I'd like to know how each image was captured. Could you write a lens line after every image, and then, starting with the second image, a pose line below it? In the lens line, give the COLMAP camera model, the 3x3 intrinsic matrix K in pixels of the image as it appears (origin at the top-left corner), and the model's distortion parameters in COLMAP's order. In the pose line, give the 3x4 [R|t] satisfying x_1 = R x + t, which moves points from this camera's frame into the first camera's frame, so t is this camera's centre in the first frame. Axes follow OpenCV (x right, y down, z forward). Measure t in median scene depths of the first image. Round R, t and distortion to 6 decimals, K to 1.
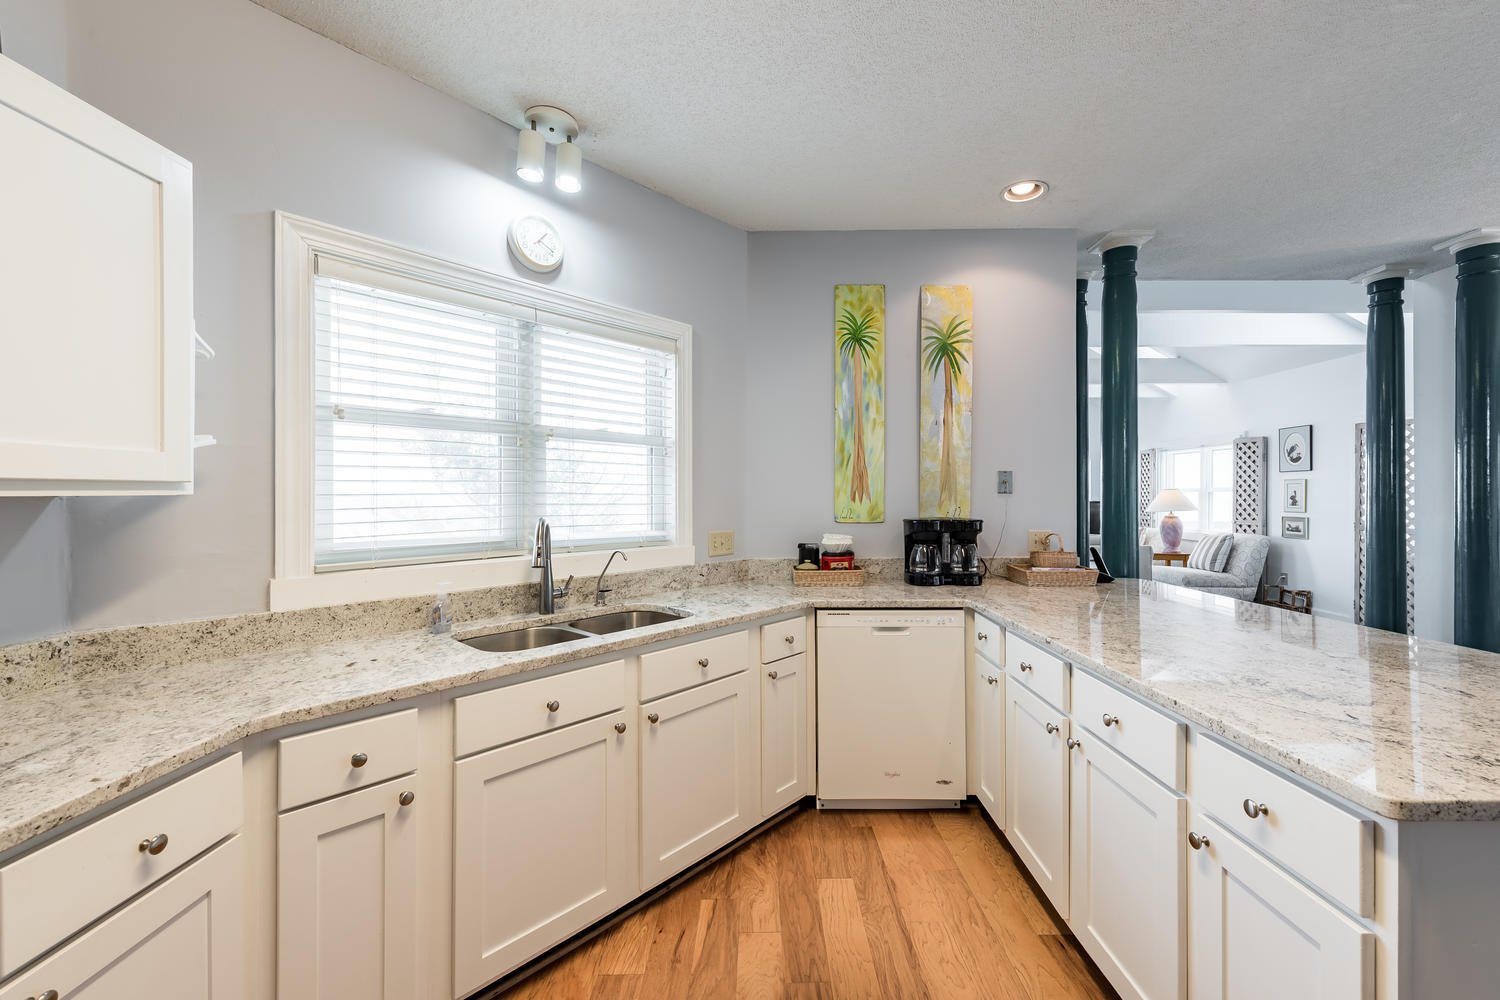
lens RADIAL K [[584.3, 0, 750.0], [0, 584.3, 500.0], [0, 0, 1]] dist [0.000732, -0.000169]
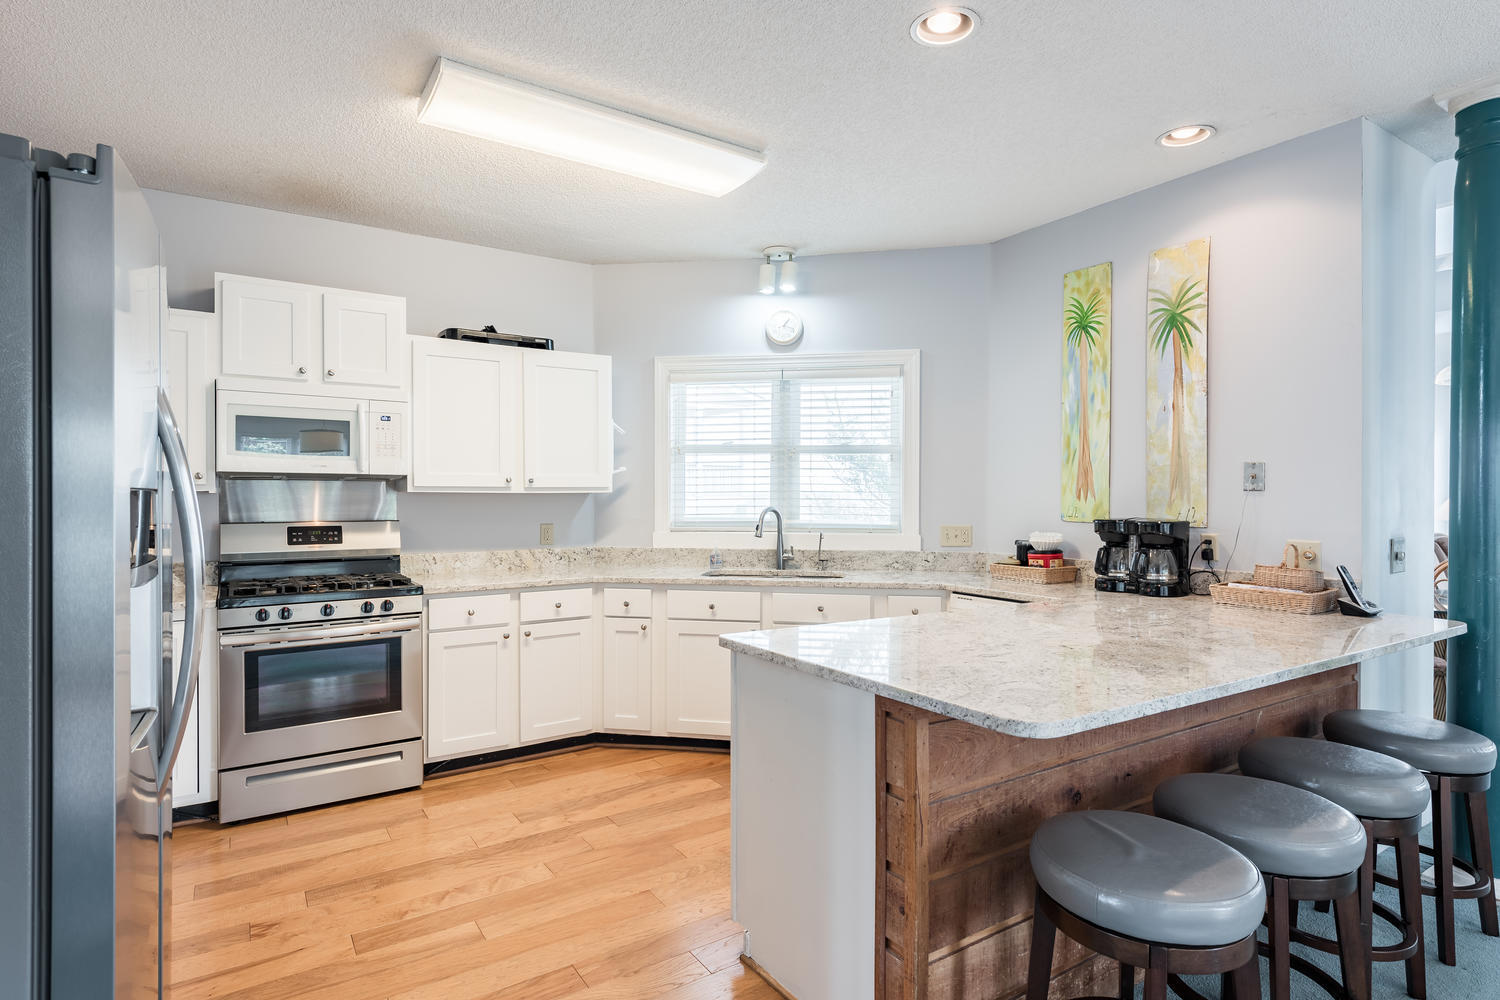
lens RADIAL K [[759.5, 0, 750.0], [0, 759.5, 500.0], [0, 0, 1]] dist [0.000301, 0.000008]
pose [[0.547425, 0.011636, -0.836774, 0.923450], [-0.005031, 0.999931, 0.010613, -0.006965], [0.836839, -0.001600, 0.547446, -0.118210]]
